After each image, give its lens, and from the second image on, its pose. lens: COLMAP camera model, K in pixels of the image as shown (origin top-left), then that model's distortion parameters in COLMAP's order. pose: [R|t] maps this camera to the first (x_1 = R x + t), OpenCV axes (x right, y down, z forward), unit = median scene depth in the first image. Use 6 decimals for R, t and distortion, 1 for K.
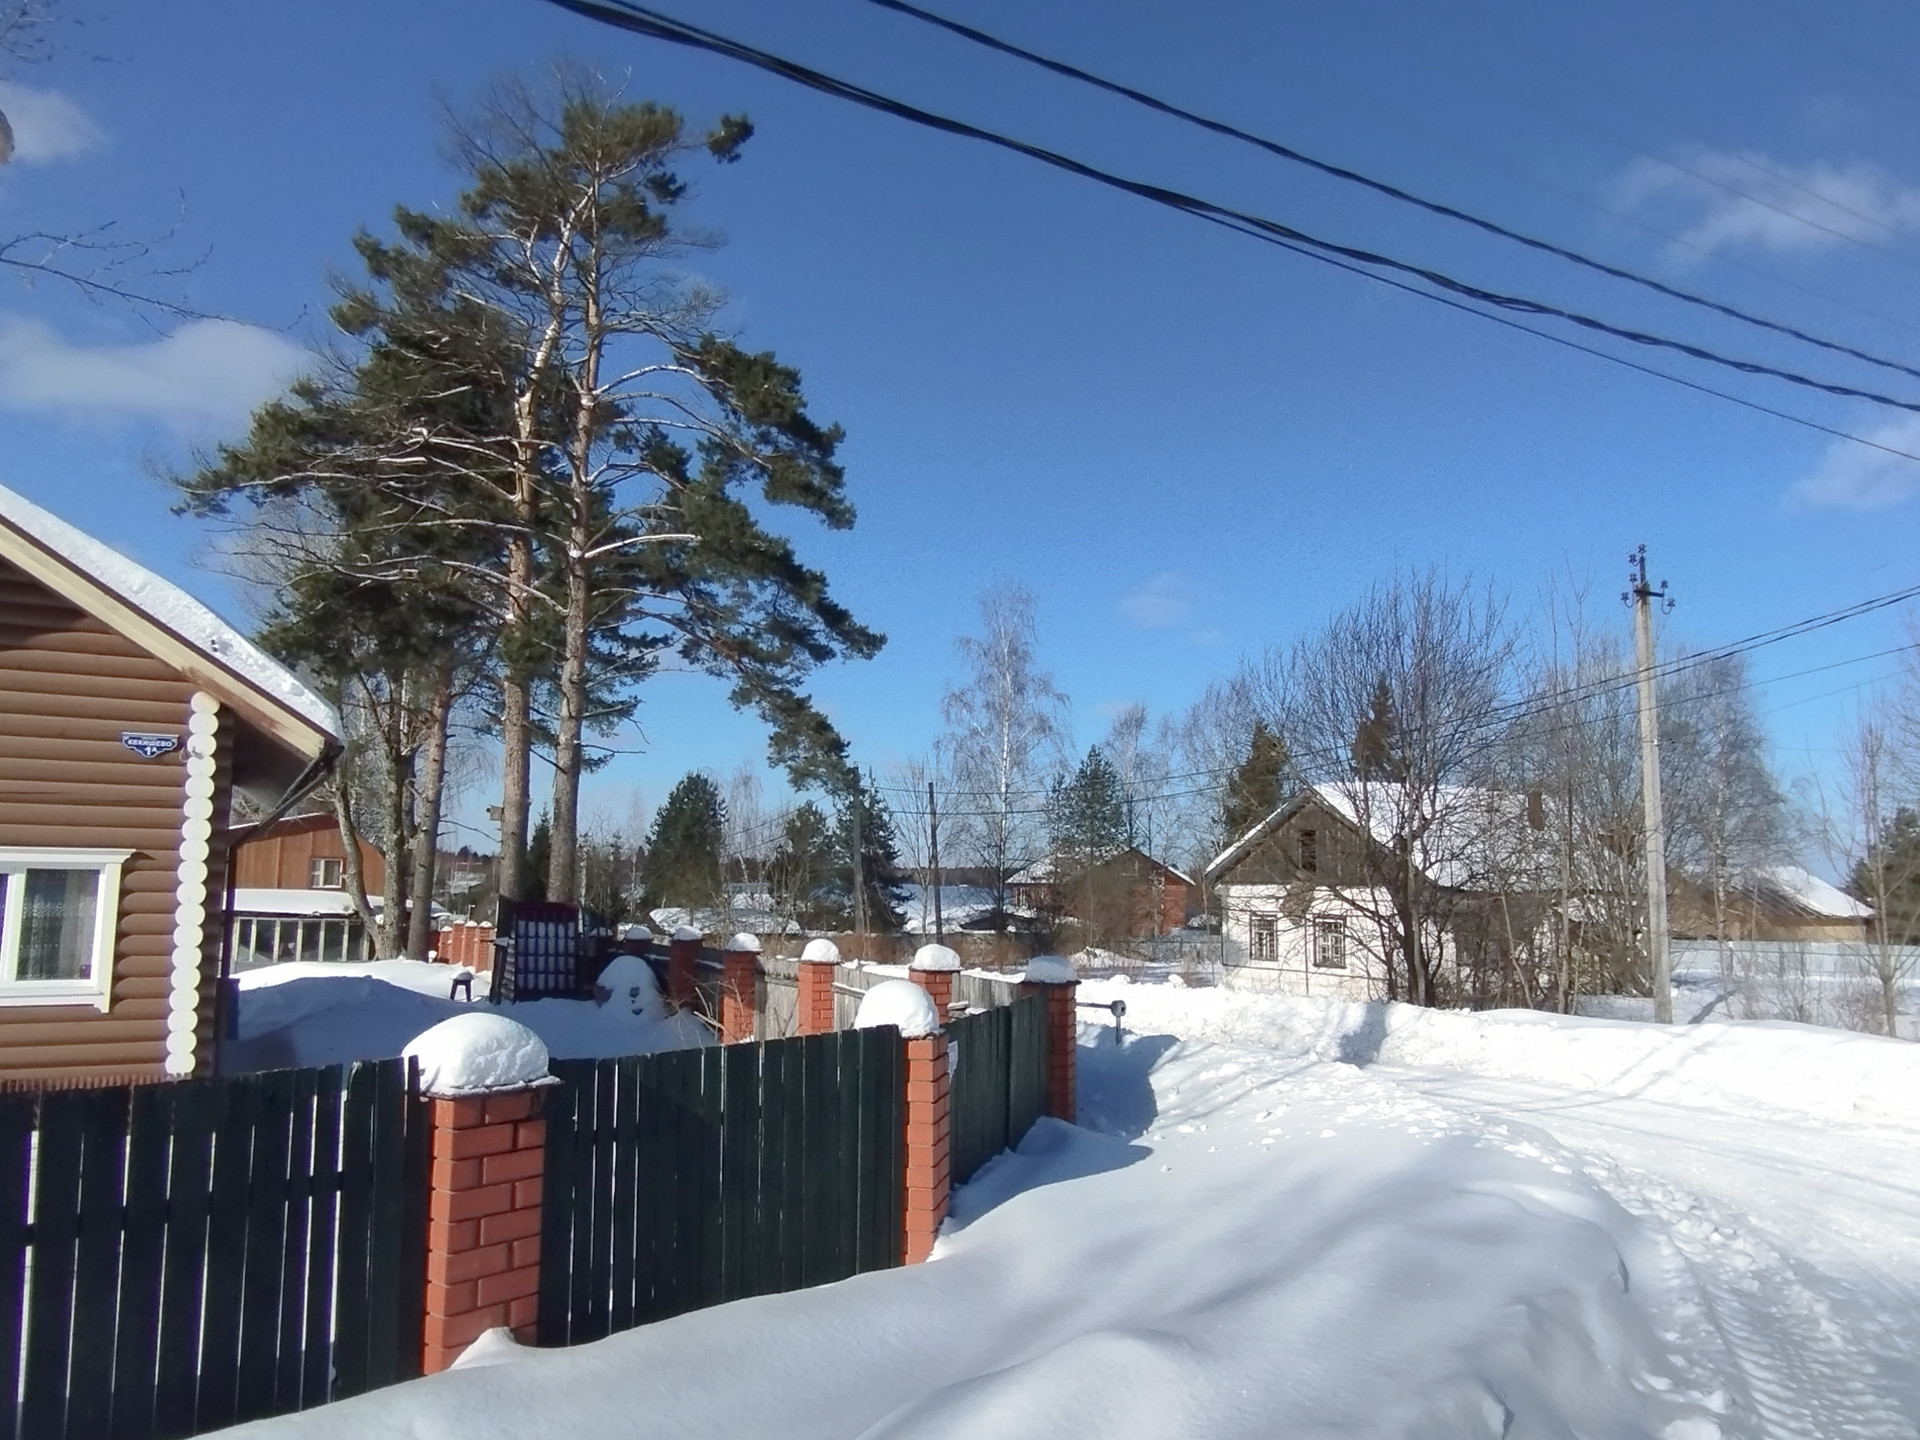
lens RADIAL K [[1394.4, 0, 862.5], [0, 1394.4, 722.5], [0, 0, 1]] dist [0.000078, -0.008209]
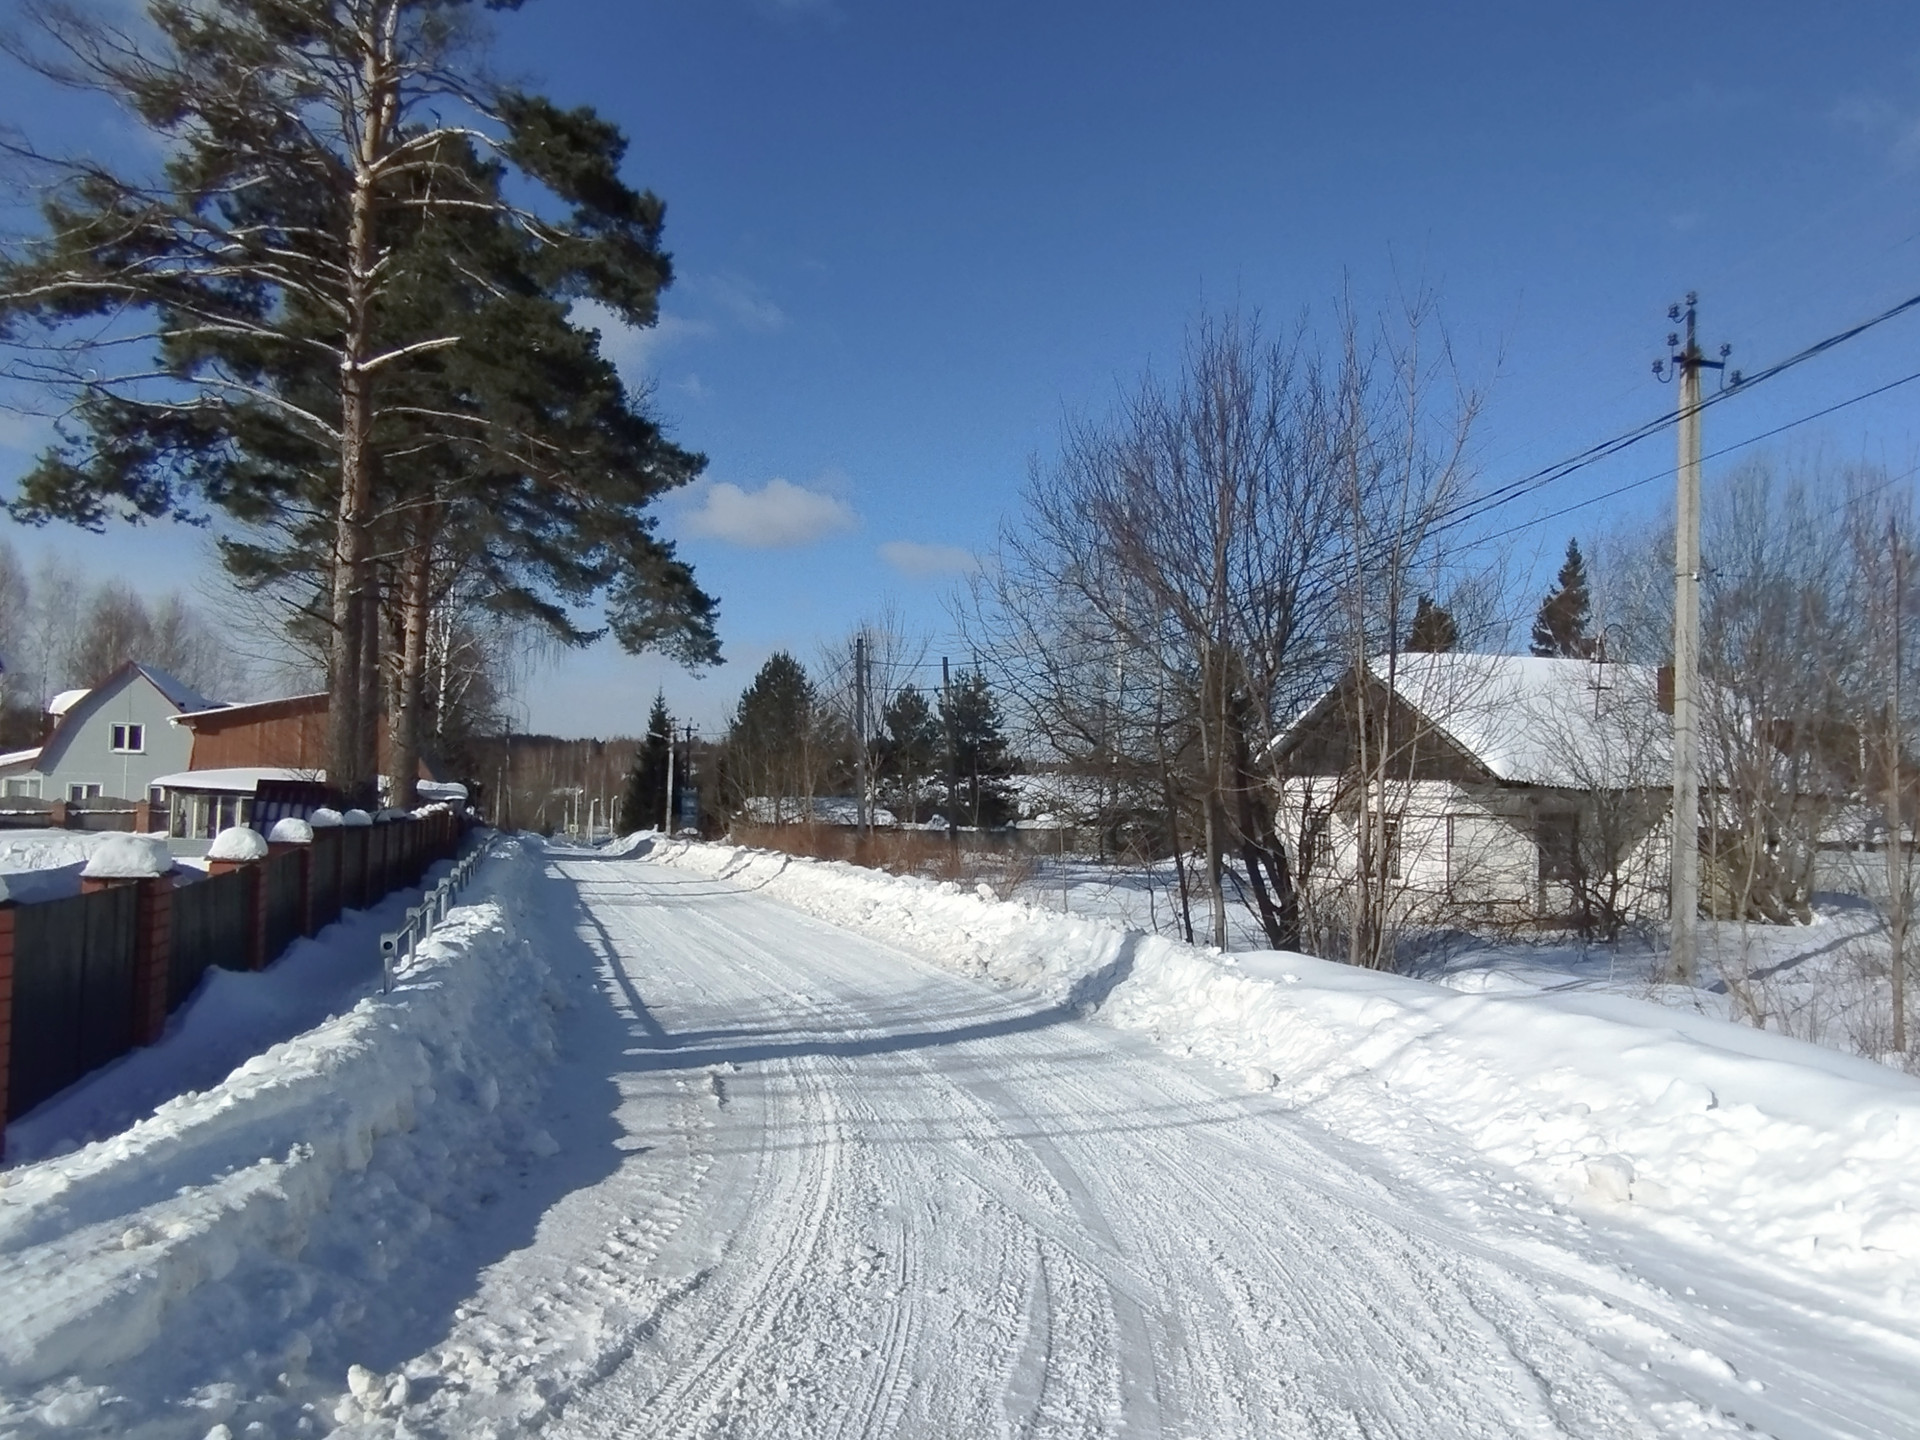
lens RADIAL K [[1410.0, 0, 887.8], [0, 1410.0, 738.7], [0, 0, 1]] dist [0.007189, -0.017946]
pose [[0.988679, 0.007984, -0.149834, 0.238560], [0.005513, 0.995976, 0.089451, 0.026538], [0.149945, -0.089265, 0.984656, 0.199304]]
